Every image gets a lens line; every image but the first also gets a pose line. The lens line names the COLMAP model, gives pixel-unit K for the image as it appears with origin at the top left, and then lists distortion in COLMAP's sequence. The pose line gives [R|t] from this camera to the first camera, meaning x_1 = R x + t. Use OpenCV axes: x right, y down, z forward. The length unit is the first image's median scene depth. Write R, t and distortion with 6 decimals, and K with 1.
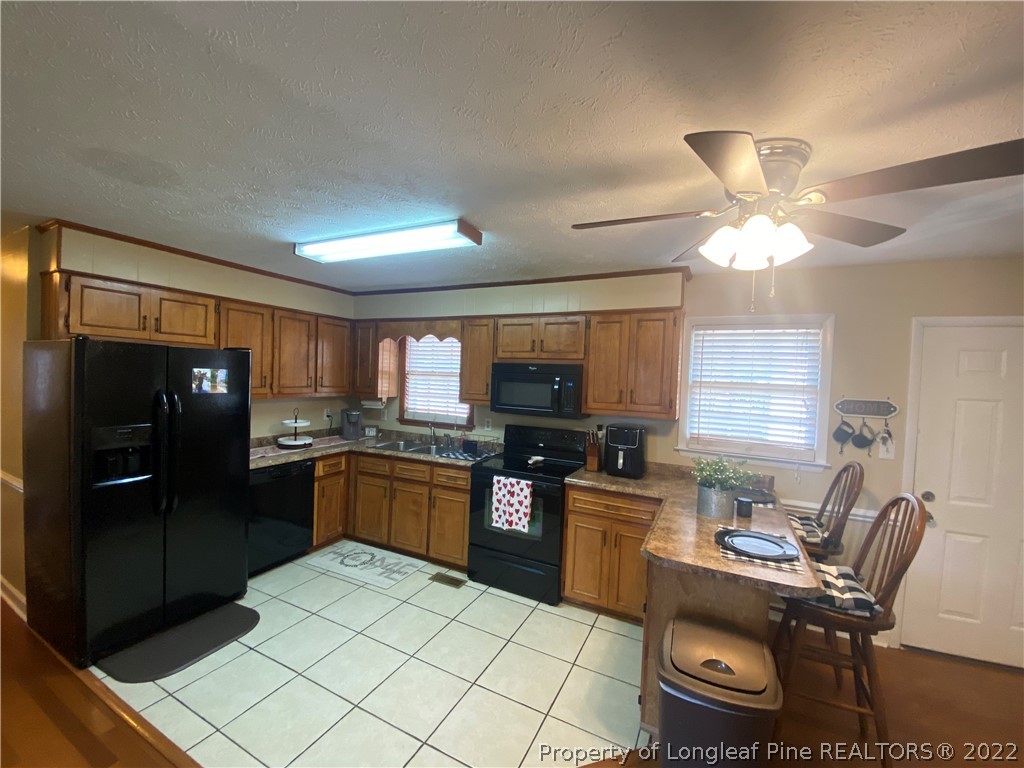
lens RADIAL K [[413.0, 0, 507.2], [0, 413.0, 380.7], [0, 0, 1]] dist [0.018120, -0.016946]
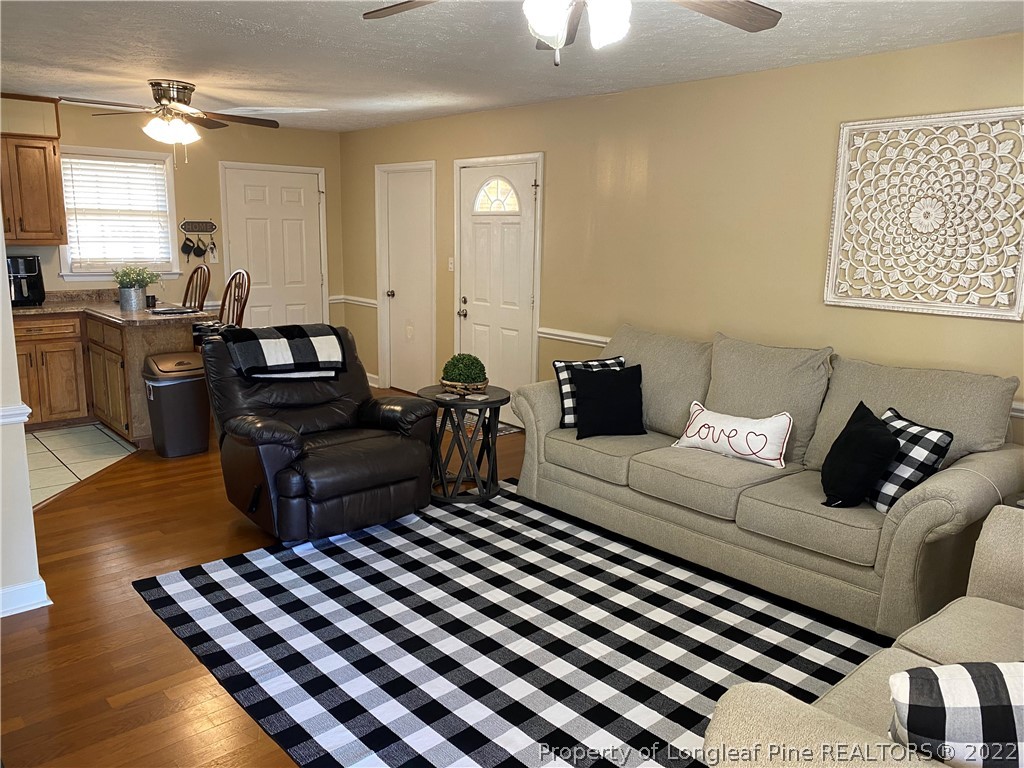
lens RADIAL K [[782.1, 0, 508.9], [0, 782.1, 373.6], [0, 0, 1]] dist [0.004414, -0.002698]
pose [[0.368880, -0.204710, 0.906654, -1.049764], [0.000998, 0.975532, 0.219856, -0.025999], [-0.929477, -0.080195, 0.360058, -0.805898]]
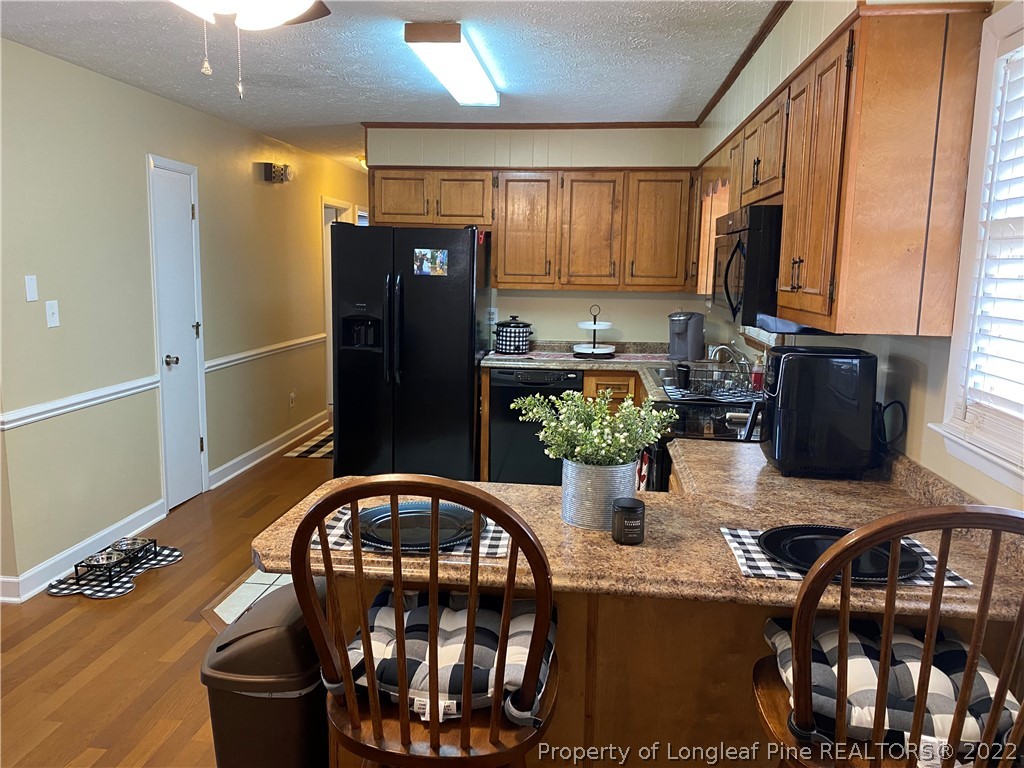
lens RADIAL K [[782.1, 0, 506.2], [0, 782.1, 385.4], [0, 0, 1]] dist [0.004414, -0.002698]
pose [[0.351197, 0.115254, -0.929181, 0.914068], [-0.017108, 0.993019, 0.116706, 0.060261], [0.936145, -0.025090, 0.350717, 0.452307]]
